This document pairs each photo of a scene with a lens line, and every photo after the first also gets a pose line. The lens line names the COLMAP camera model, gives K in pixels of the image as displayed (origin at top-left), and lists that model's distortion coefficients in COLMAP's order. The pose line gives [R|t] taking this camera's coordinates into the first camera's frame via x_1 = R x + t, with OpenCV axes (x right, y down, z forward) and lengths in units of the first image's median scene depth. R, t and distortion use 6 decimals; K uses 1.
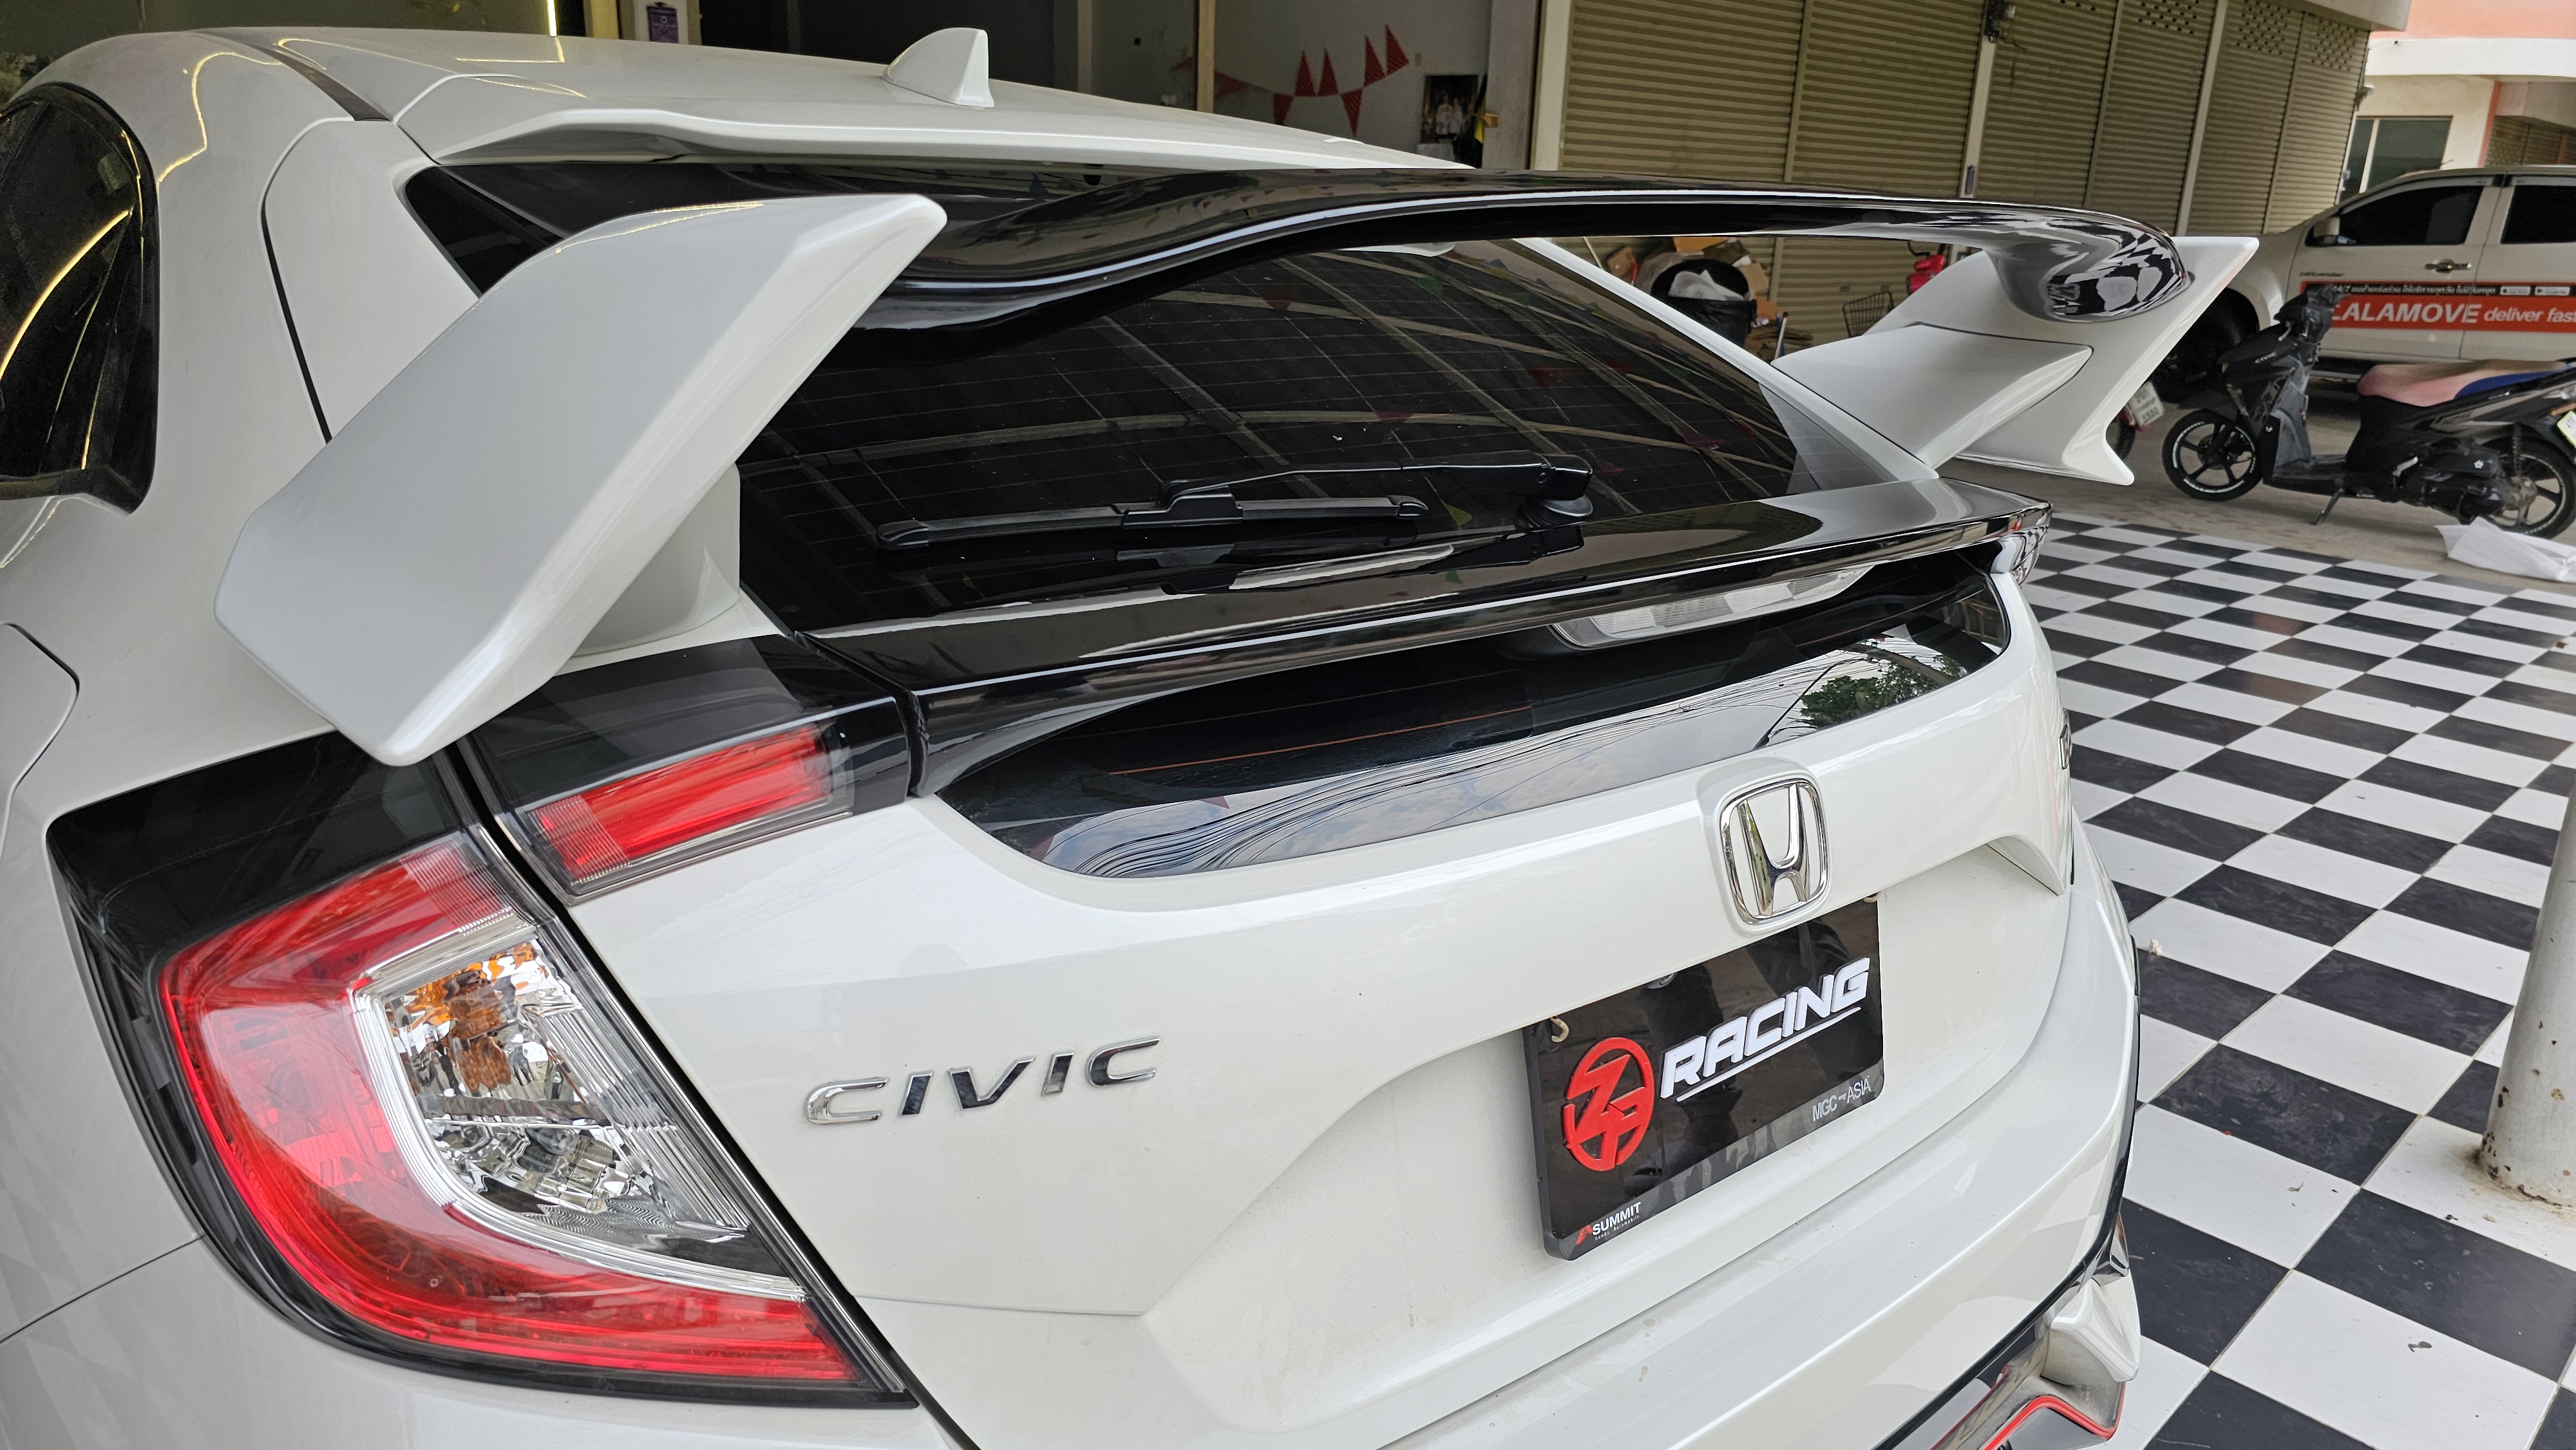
lens RADIAL K [[1745.0, 0, 1295.9], [0, 1745.0, 725.0], [0, 0, 1]] dist [0.026177, -0.028915]
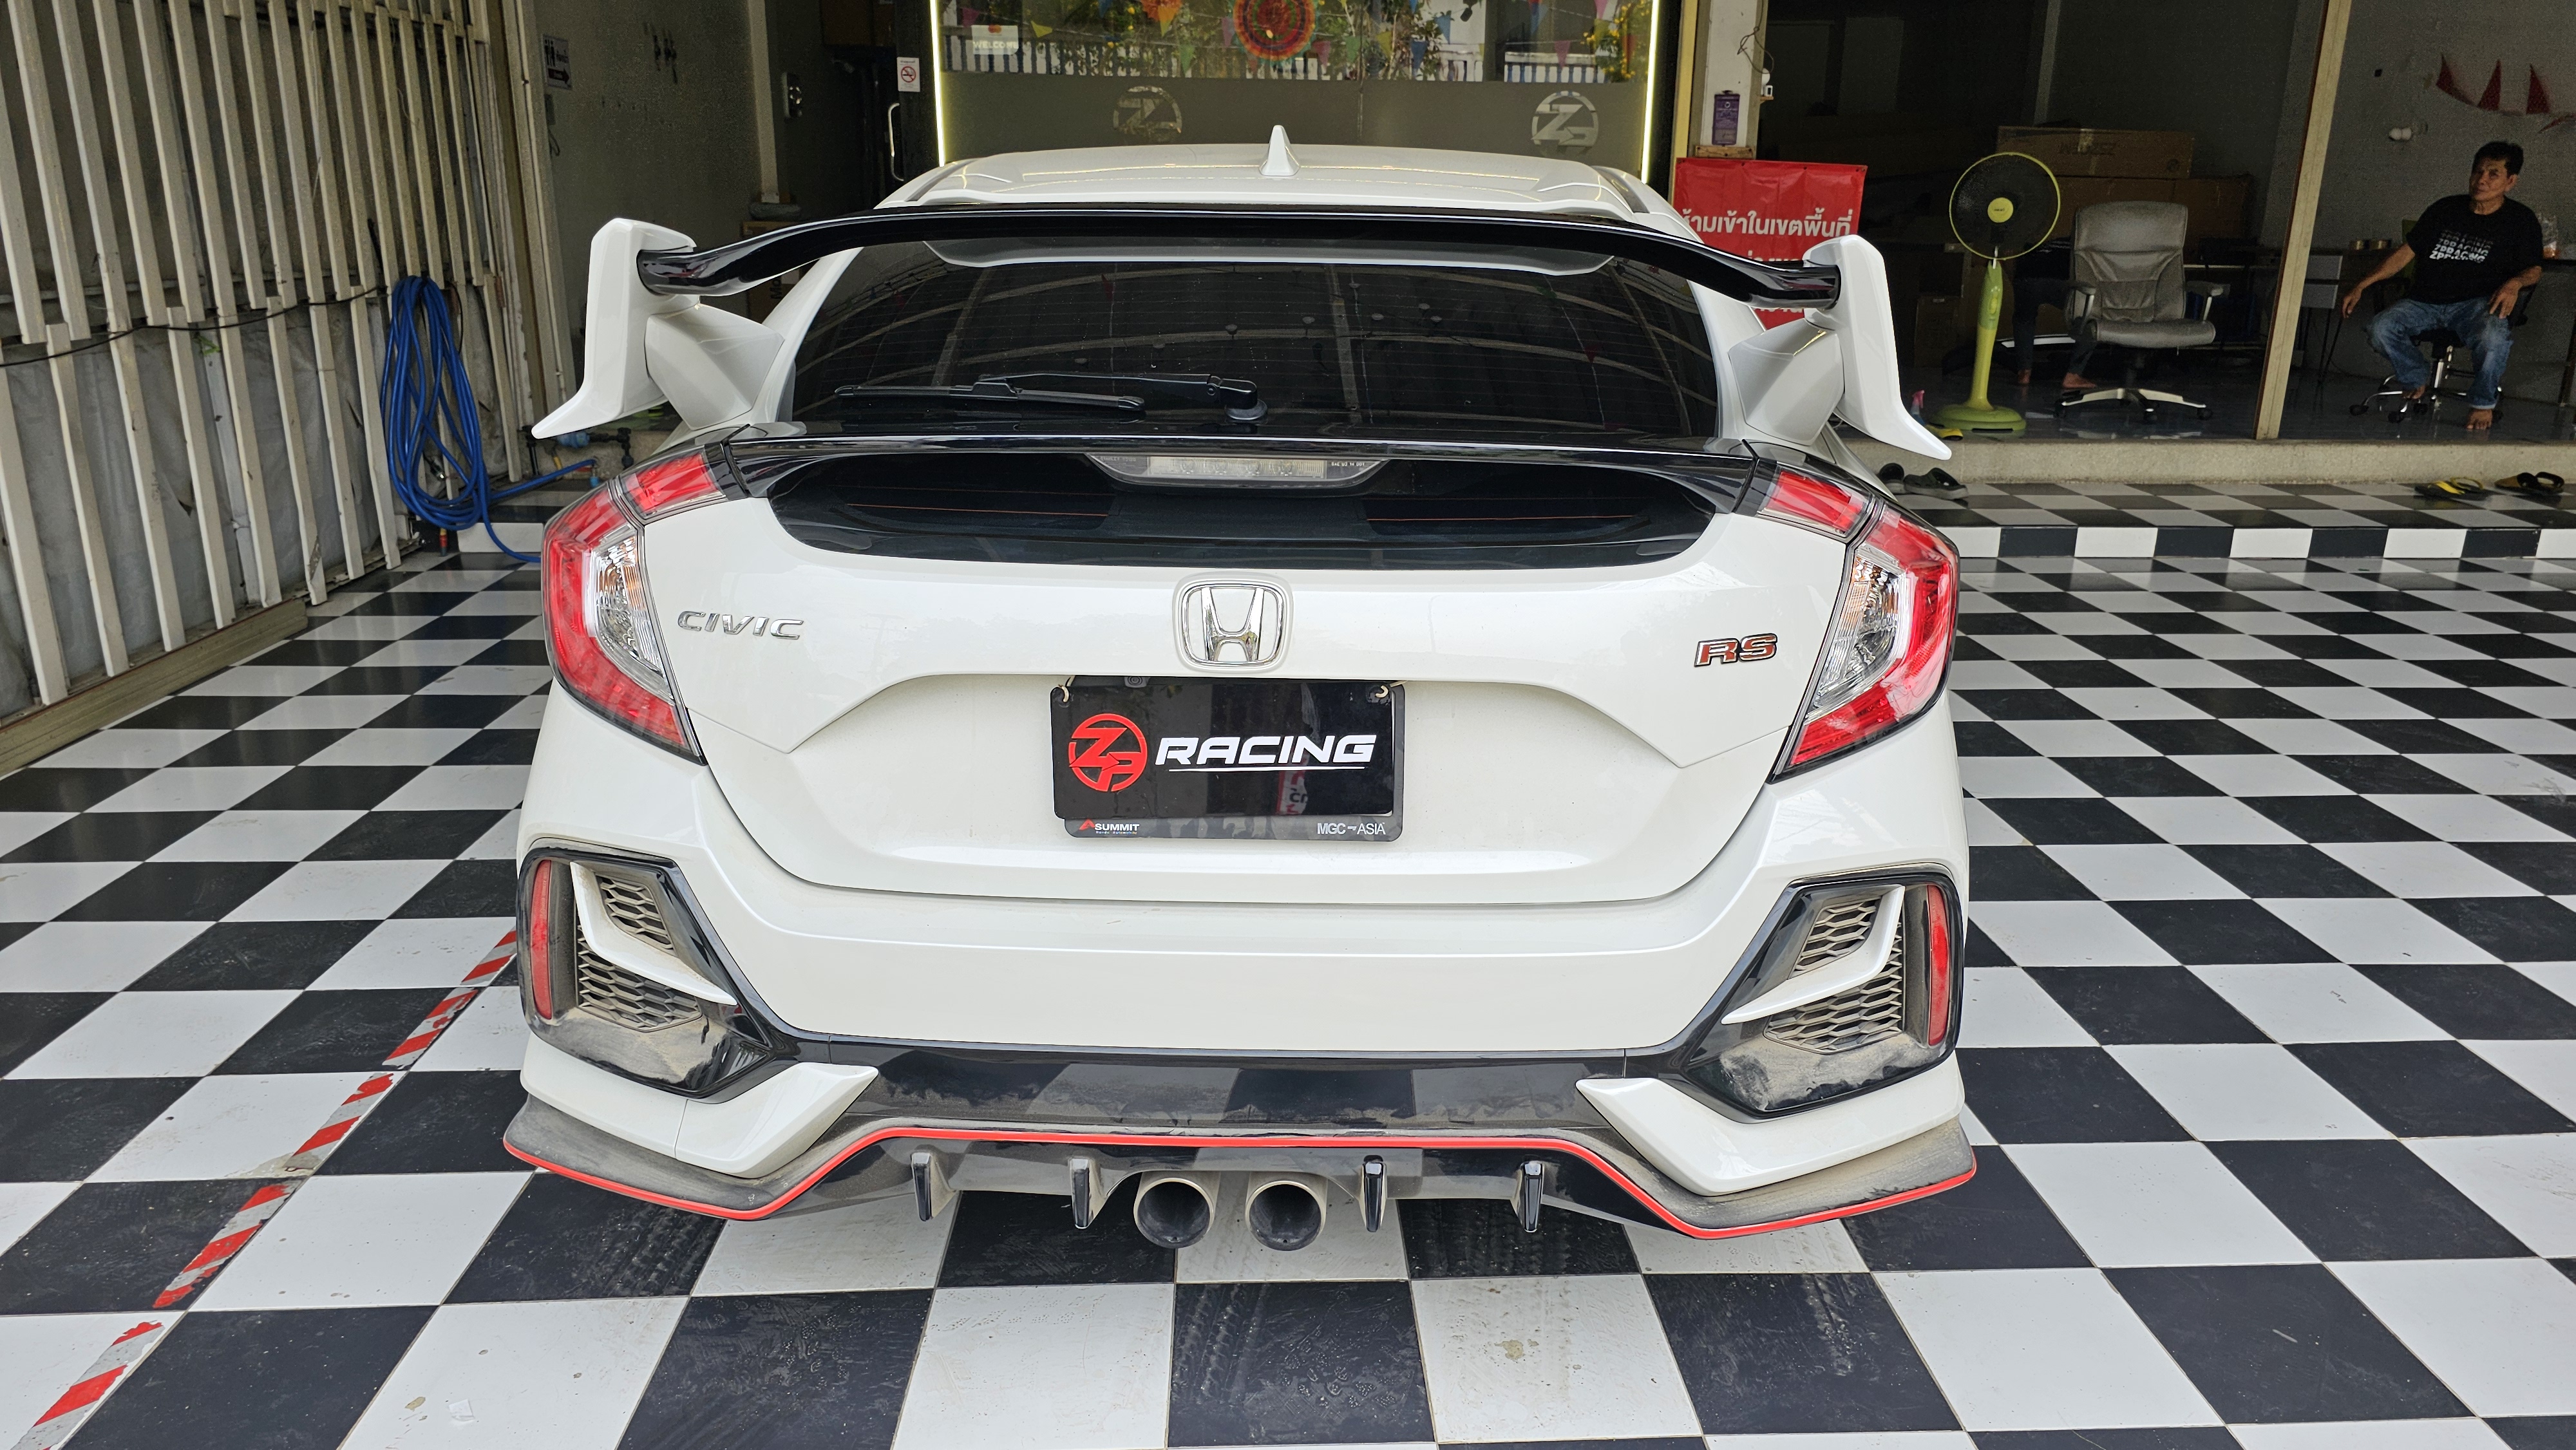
lens RADIAL K [[1745.0, 0, 1286.6], [0, 1745.0, 679.2], [0, 0, 1]] dist [0.026177, -0.028915]
pose [[0.744451, 0.143922, -0.651981, 1.174724], [-0.179801, 0.983632, 0.011831, 0.081211], [0.643012, 0.108419, 0.758143, -0.145814]]
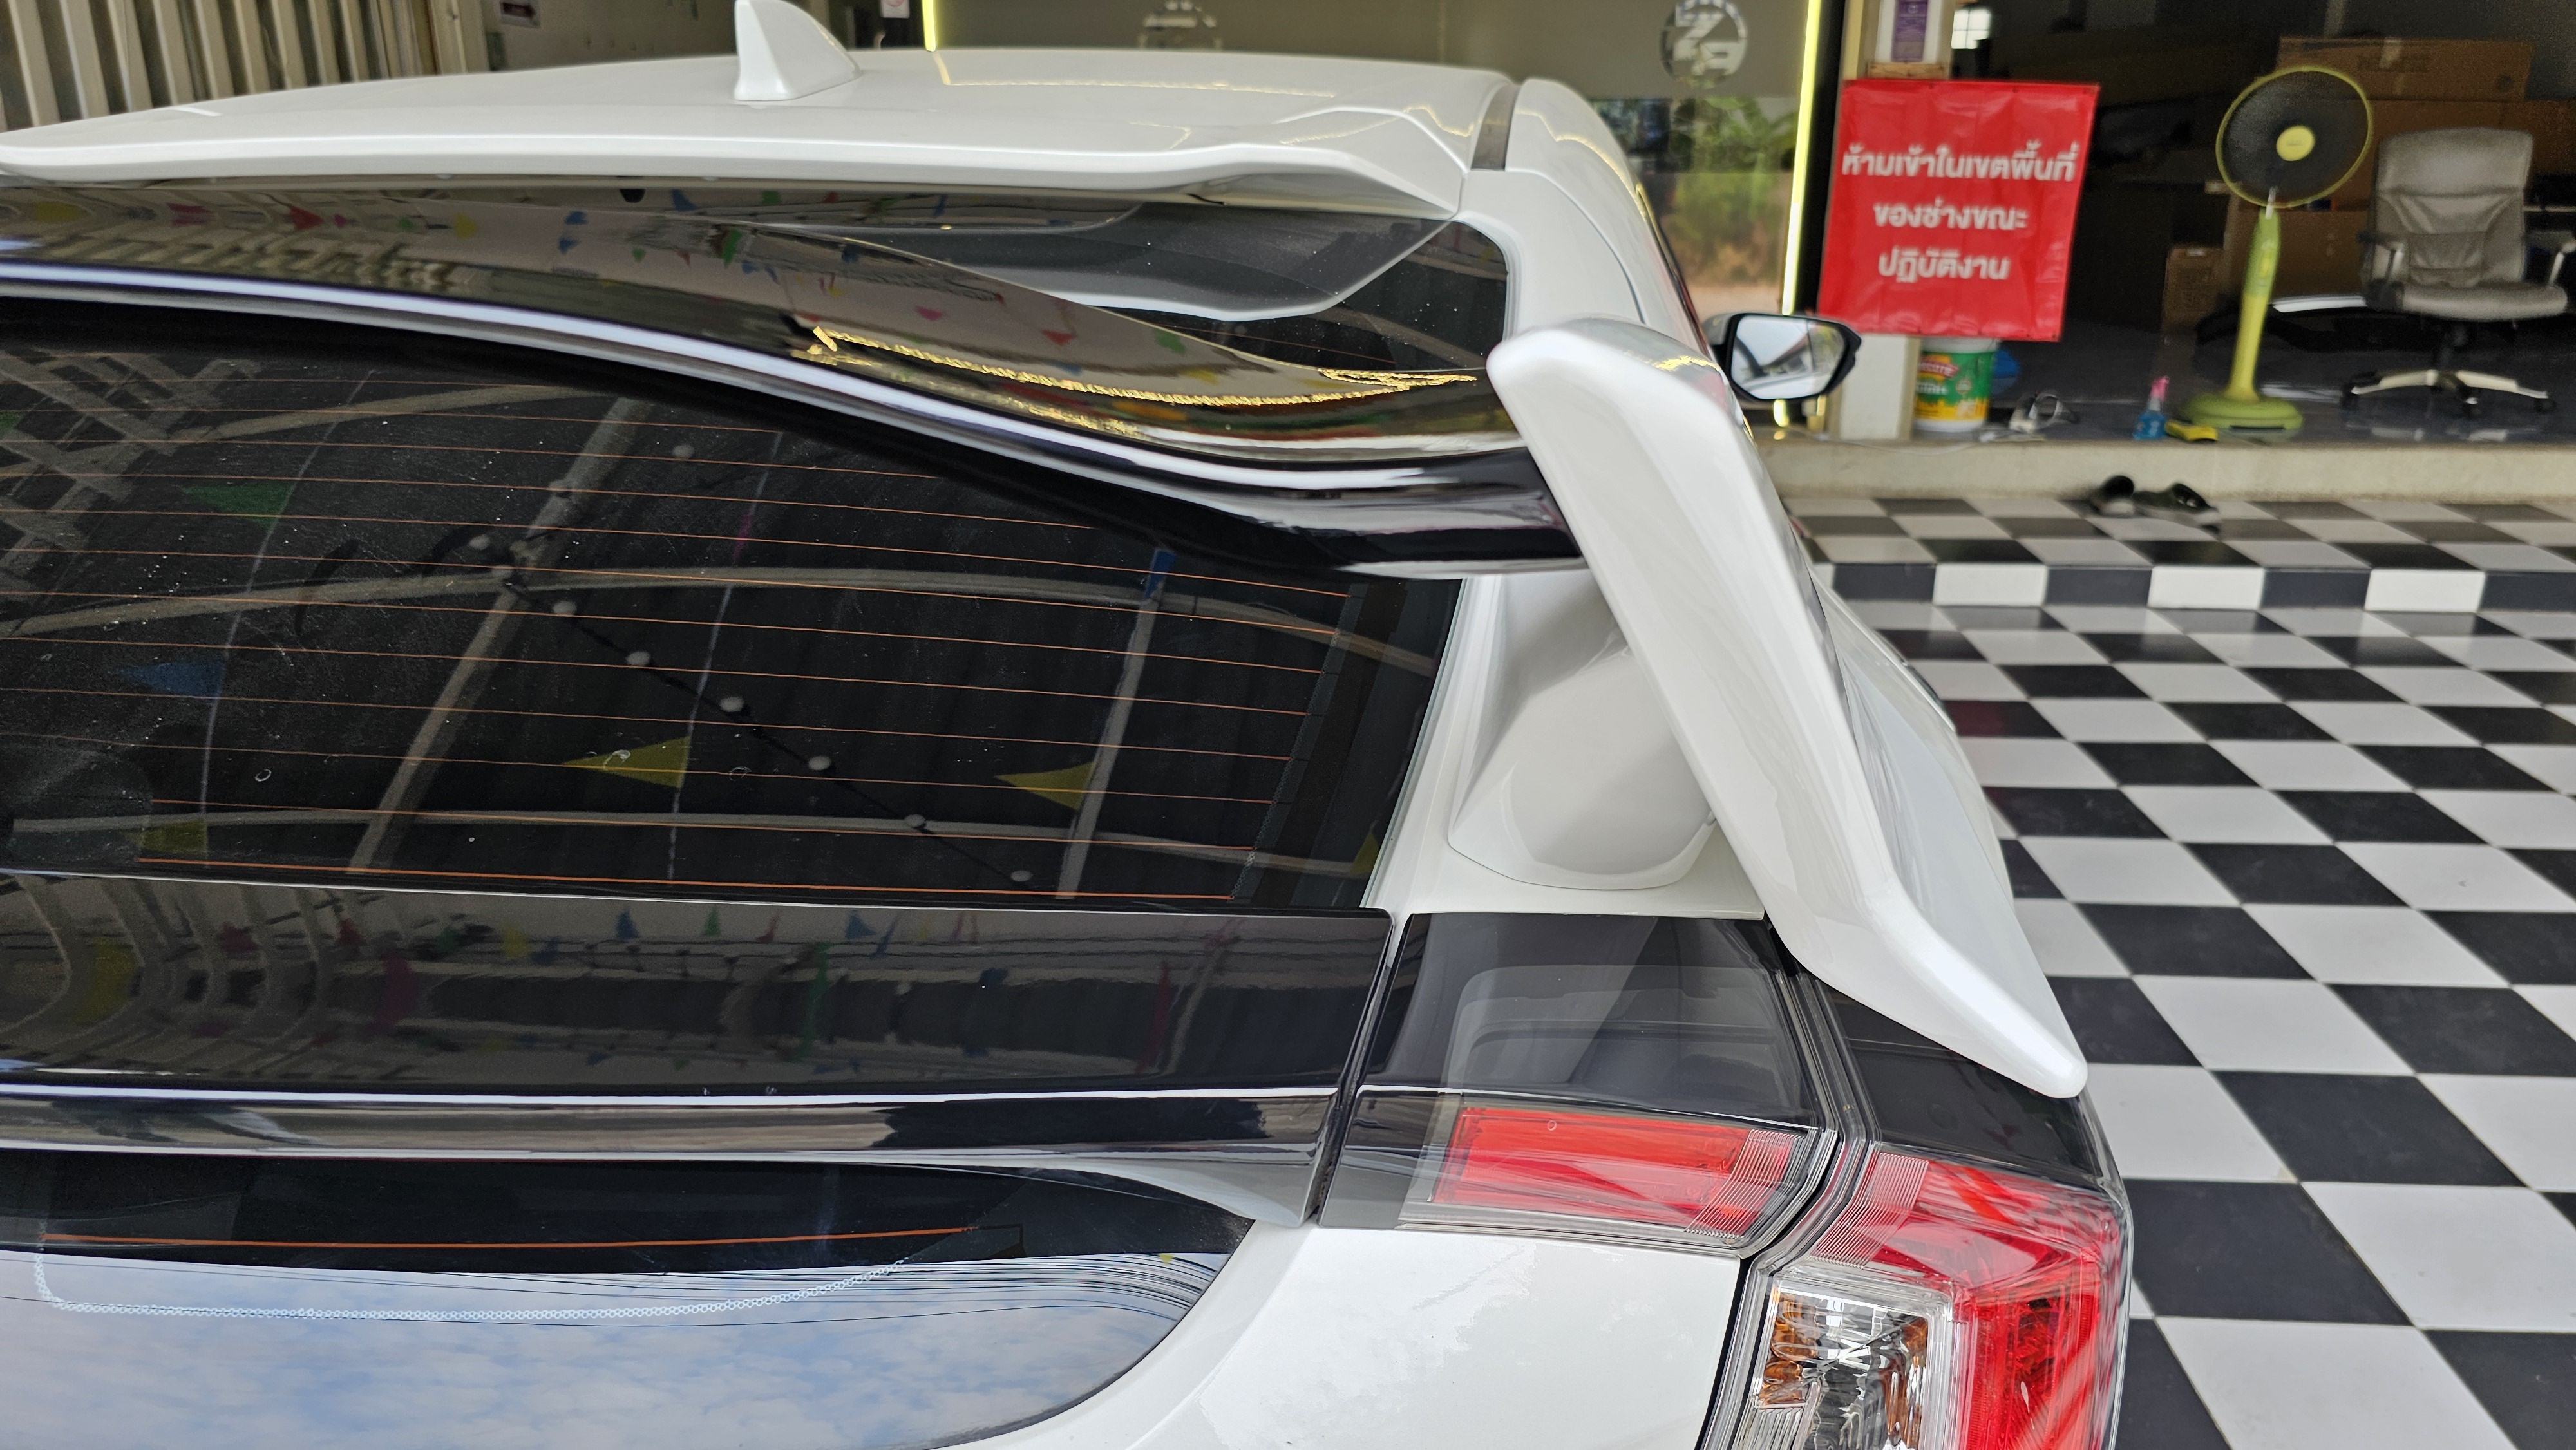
lens RADIAL K [[1745.0, 0, 1304.7], [0, 1745.0, 708.6], [0, 0, 1]] dist [0.026177, -0.028915]
pose [[0.666177, 0.188926, -0.721468, 0.766586], [-0.193440, 0.978046, 0.077500, -0.259245], [0.720271, 0.087932, 0.688098, 0.874377]]
